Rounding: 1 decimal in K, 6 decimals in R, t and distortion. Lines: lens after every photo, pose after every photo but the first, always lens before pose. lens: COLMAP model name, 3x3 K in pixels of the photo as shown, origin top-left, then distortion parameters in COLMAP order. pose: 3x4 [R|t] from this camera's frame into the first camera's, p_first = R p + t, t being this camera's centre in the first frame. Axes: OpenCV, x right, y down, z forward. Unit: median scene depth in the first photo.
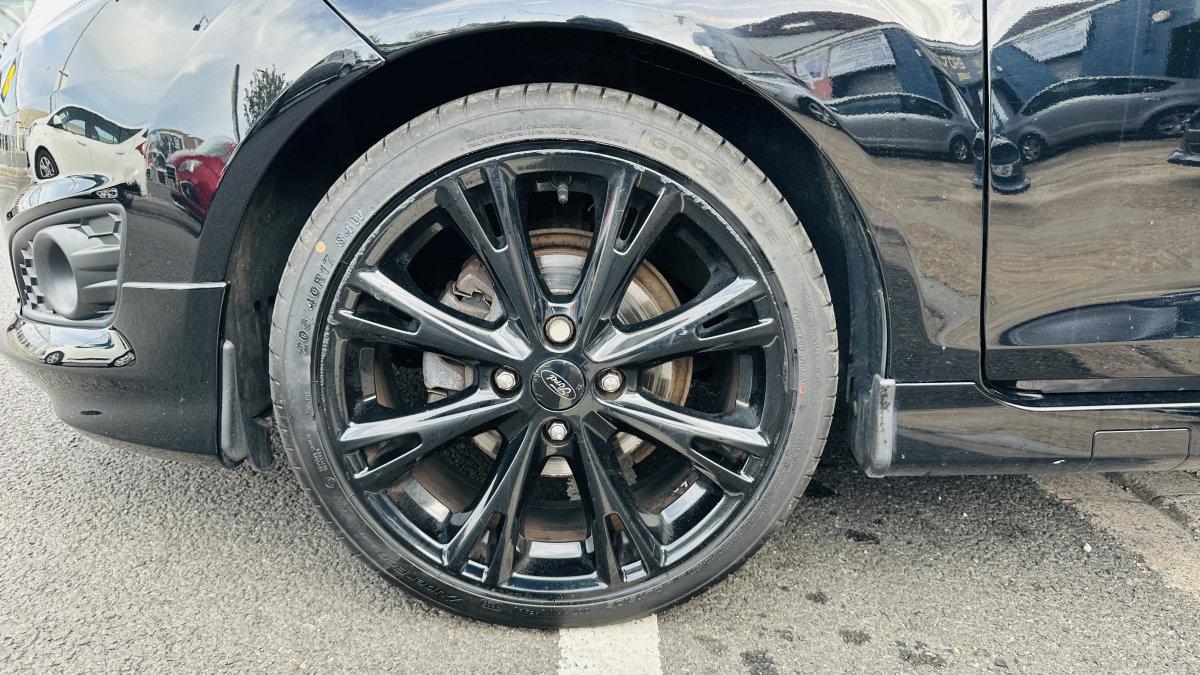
lens RADIAL K [[851.2, 0, 601.5], [0, 851.2, 332.6], [0, 0, 1]] dist [0.059081, -0.076946]
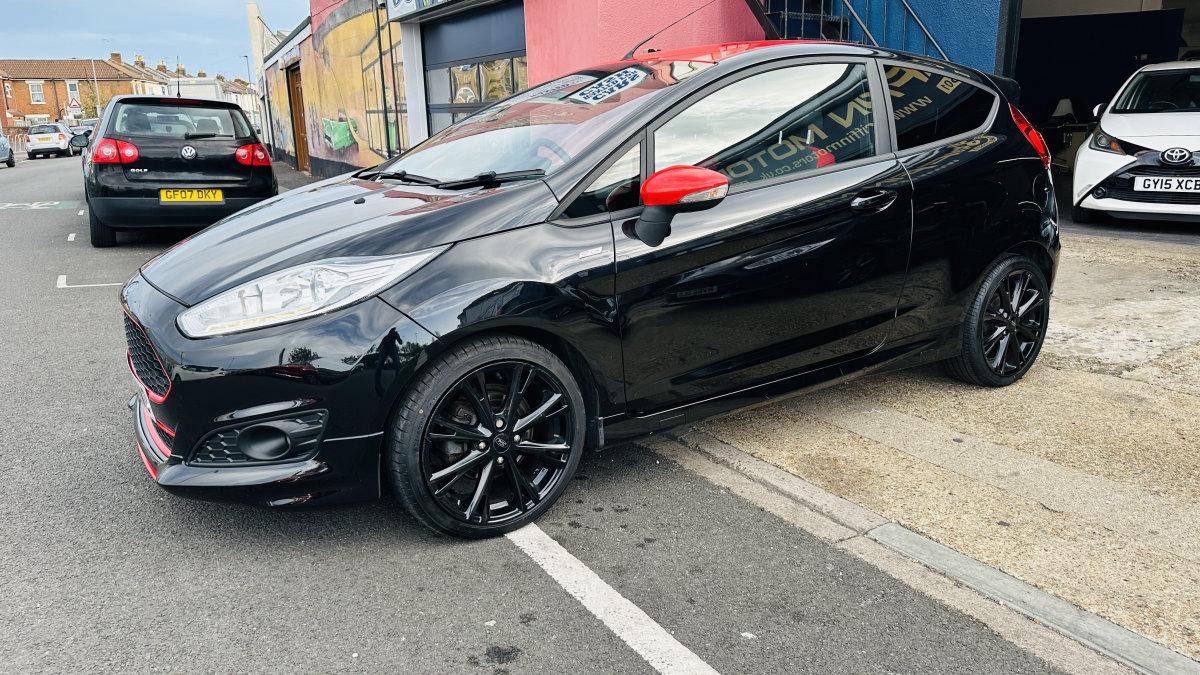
lens RADIAL K [[851.2, 0, 600.6], [0, 851.2, 336.6], [0, 0, 1]] dist [0.059081, -0.076946]
pose [[0.852550, -0.146671, 0.501643, -1.073738], [0.145667, 0.988465, 0.041446, -0.335298], [-0.501935, 0.037737, 0.864081, -1.508269]]
